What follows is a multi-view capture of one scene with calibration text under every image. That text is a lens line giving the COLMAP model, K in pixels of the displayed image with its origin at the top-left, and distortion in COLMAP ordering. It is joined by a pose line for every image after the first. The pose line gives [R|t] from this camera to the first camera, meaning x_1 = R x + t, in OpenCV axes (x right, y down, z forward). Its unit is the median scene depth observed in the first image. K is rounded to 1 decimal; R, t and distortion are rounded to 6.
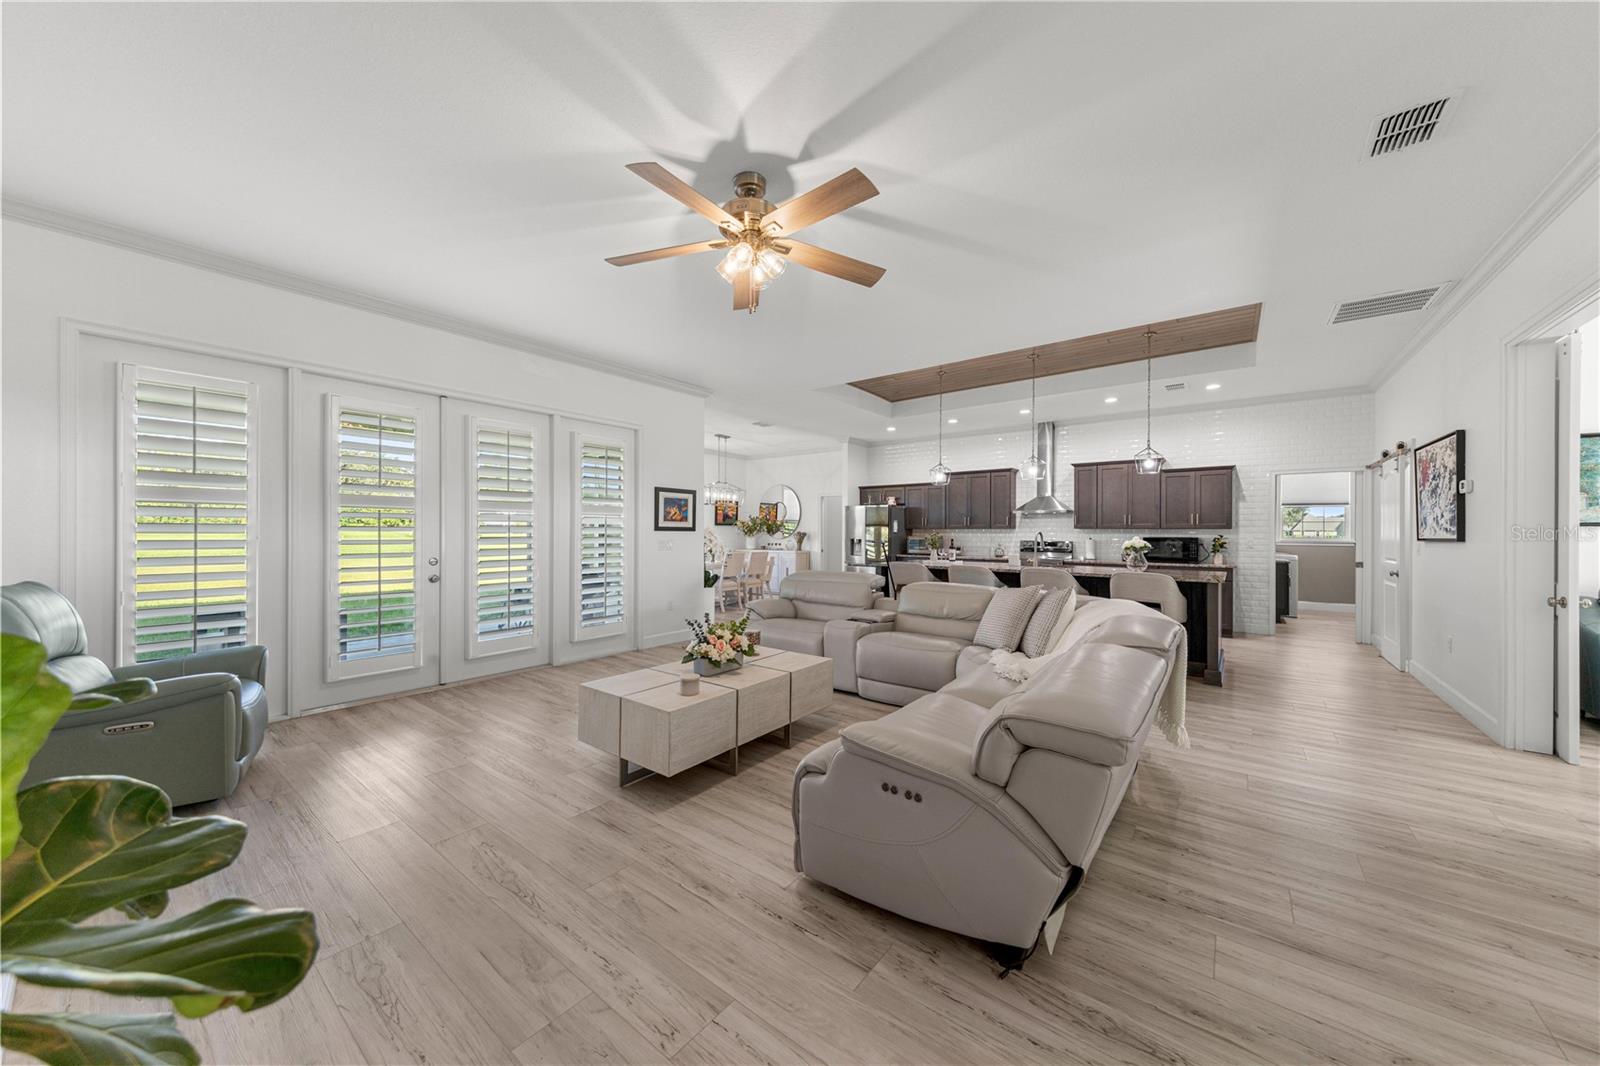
lens RADIAL K [[564.1, 0, 800.0], [0, 564.1, 533.0], [0, 0, 1]] dist [0.001898, 0.000057]
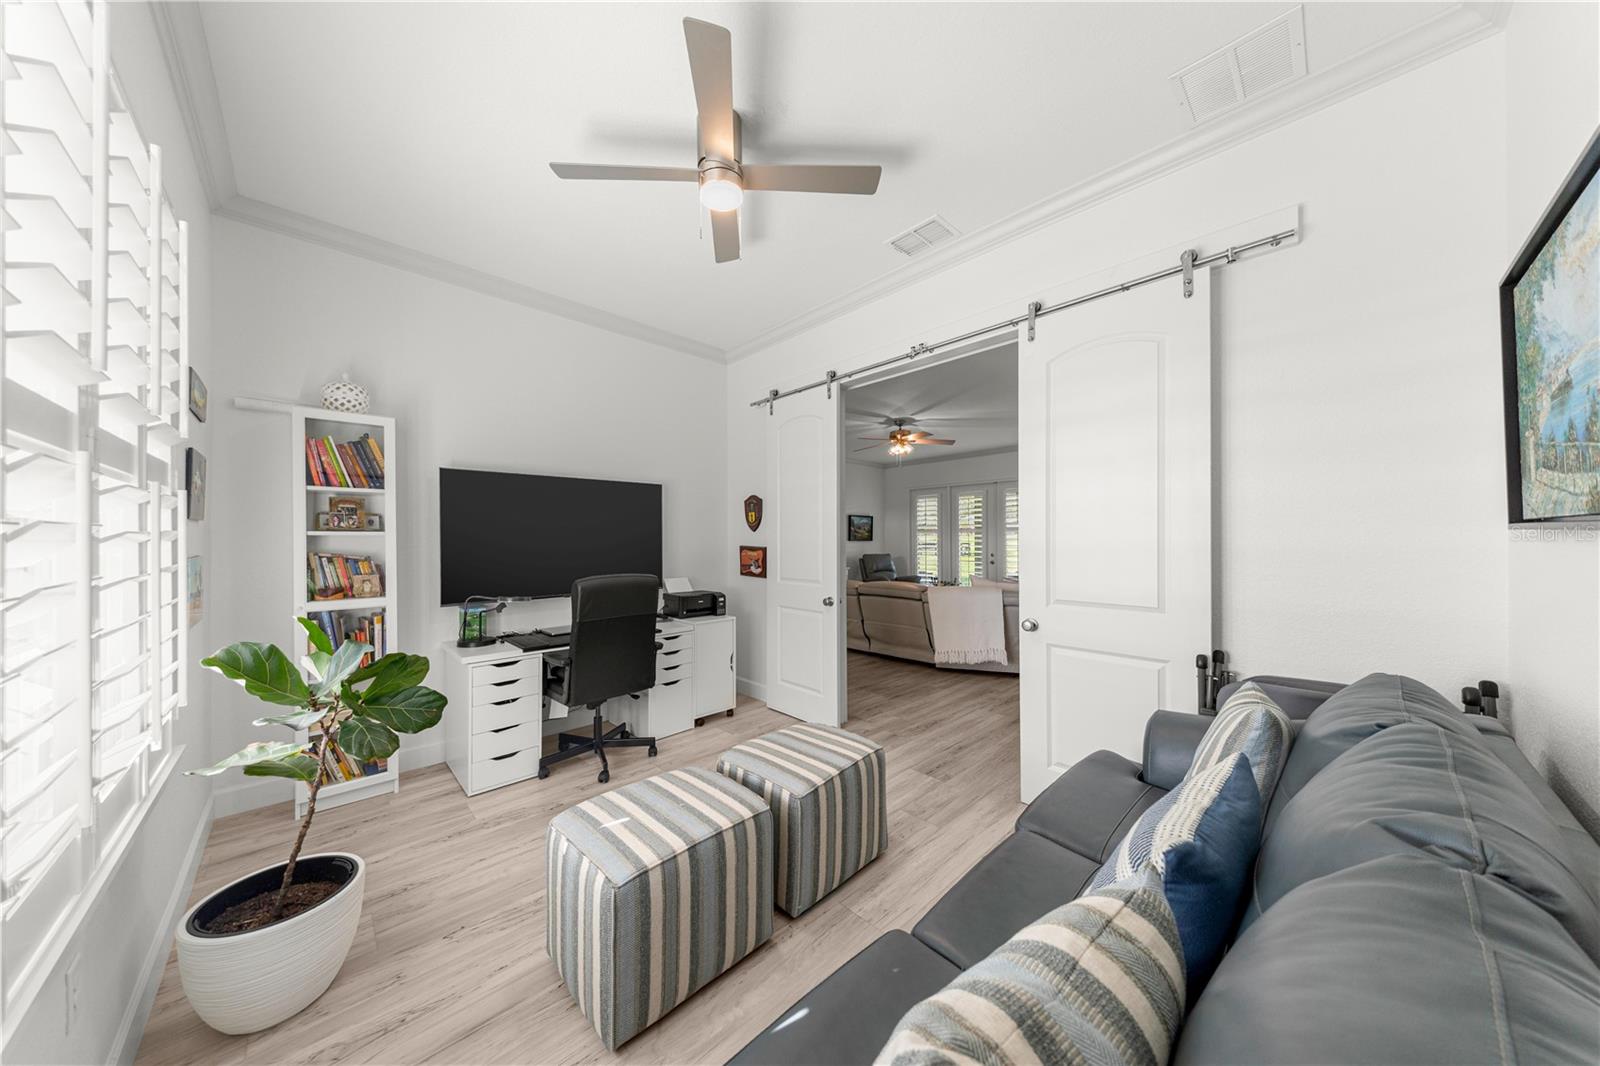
lens RADIAL K [[514.7, 0, 807.3], [0, 514.7, 523.6], [0, 0, 1]] dist [0.001592, 0.000073]
pose [[-0.133959, -0.033938, -0.990406, 1.692506], [0.001605, 0.999405, -0.034464, -0.006461], [0.990986, -0.006206, -0.133825, 0.576665]]
